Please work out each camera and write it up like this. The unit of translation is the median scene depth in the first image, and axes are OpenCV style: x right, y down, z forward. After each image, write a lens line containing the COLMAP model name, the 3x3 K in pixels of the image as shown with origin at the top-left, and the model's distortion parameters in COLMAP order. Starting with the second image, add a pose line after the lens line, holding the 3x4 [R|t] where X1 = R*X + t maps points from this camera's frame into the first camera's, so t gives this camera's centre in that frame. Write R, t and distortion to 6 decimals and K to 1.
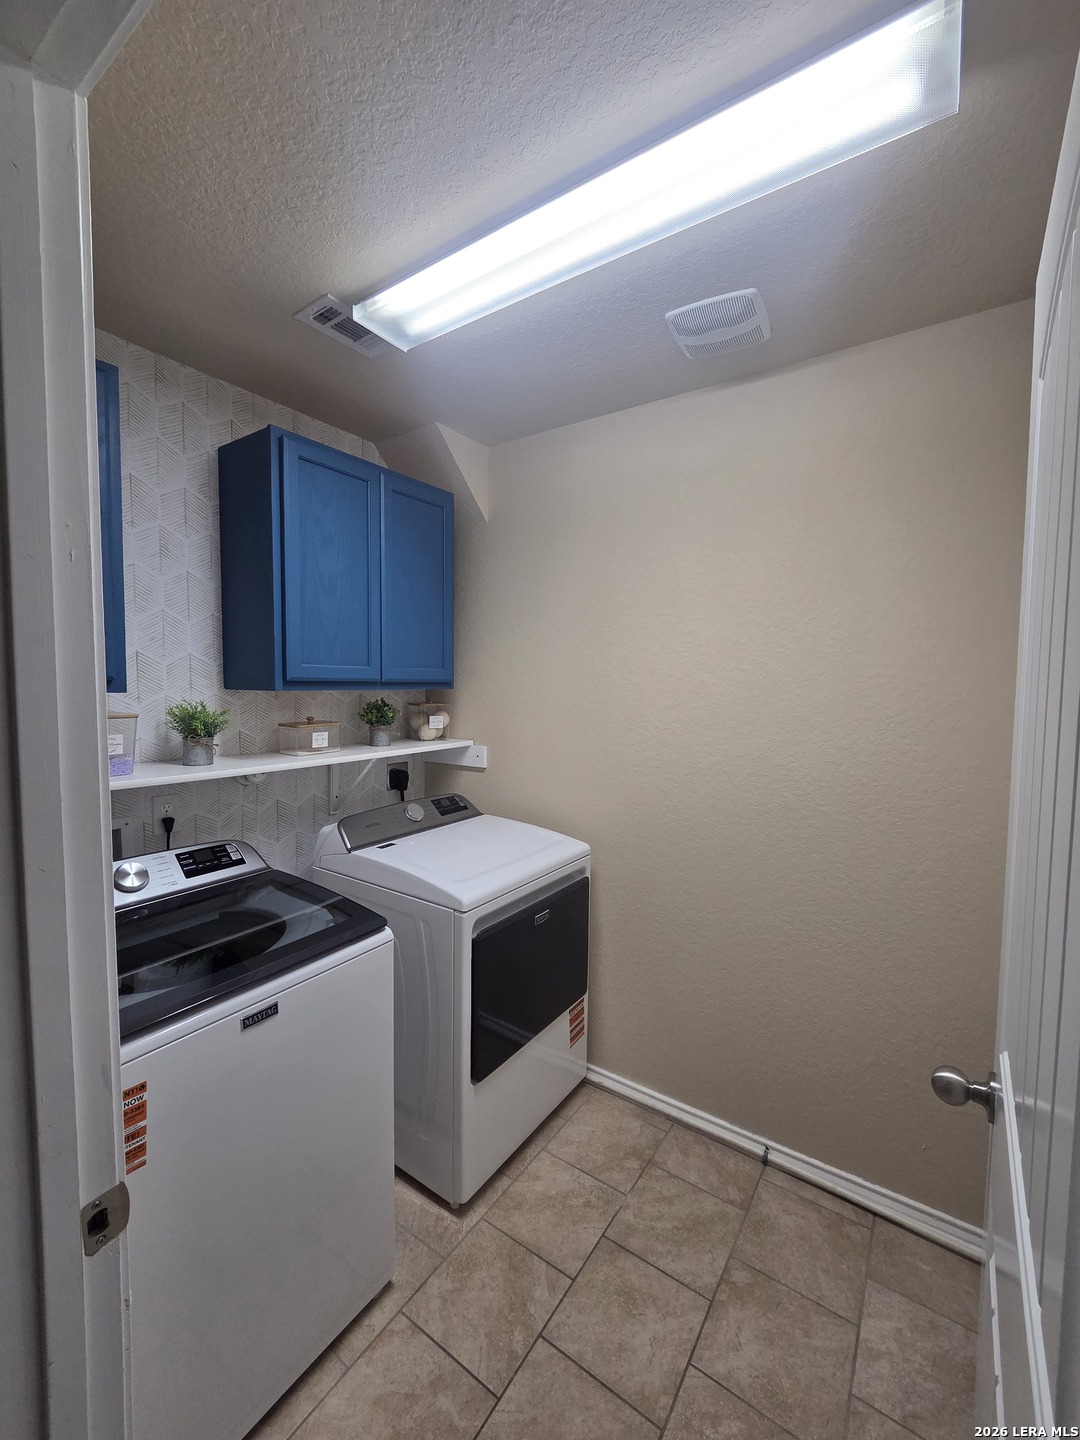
lens RADIAL K [[596.1, 0, 537.1], [0, 596.1, 717.3], [0, 0, 1]] dist [-0.003203, 0.001436]
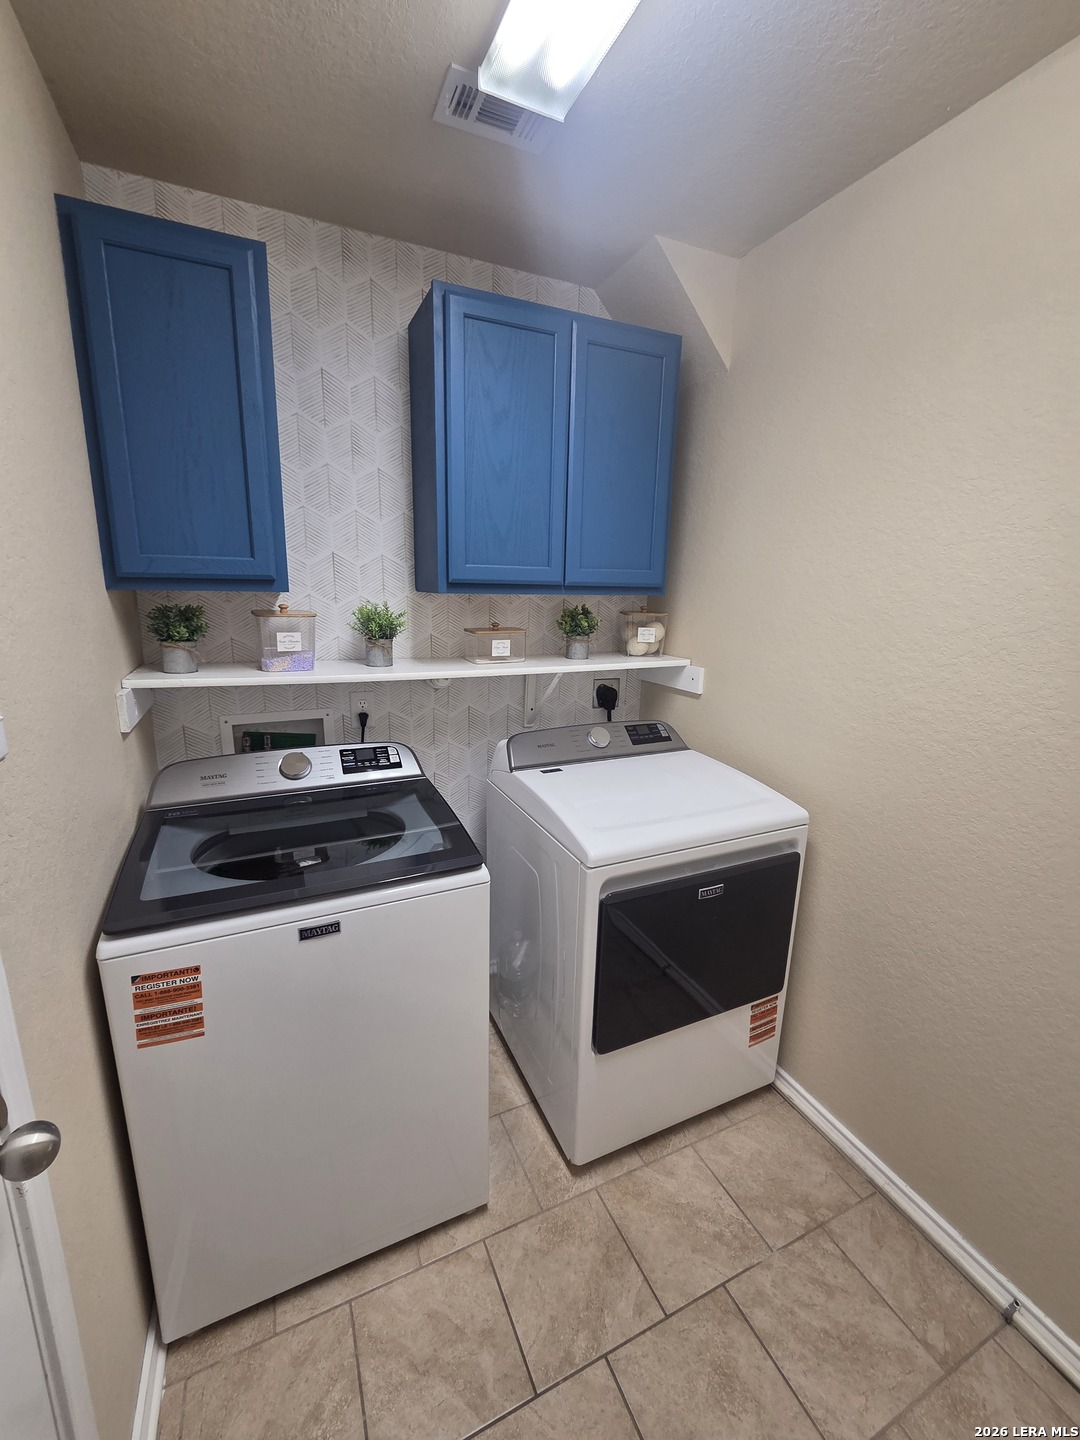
lens RADIAL K [[596.1, 0, 541.9], [0, 596.1, 718.2], [0, 0, 1]] dist [-0.003203, 0.001436]
pose [[0.862089, 0.120555, -0.492209, 0.187662], [-0.043254, 0.985251, 0.165556, -0.013087], [0.504908, -0.121434, 0.854588, 0.253819]]
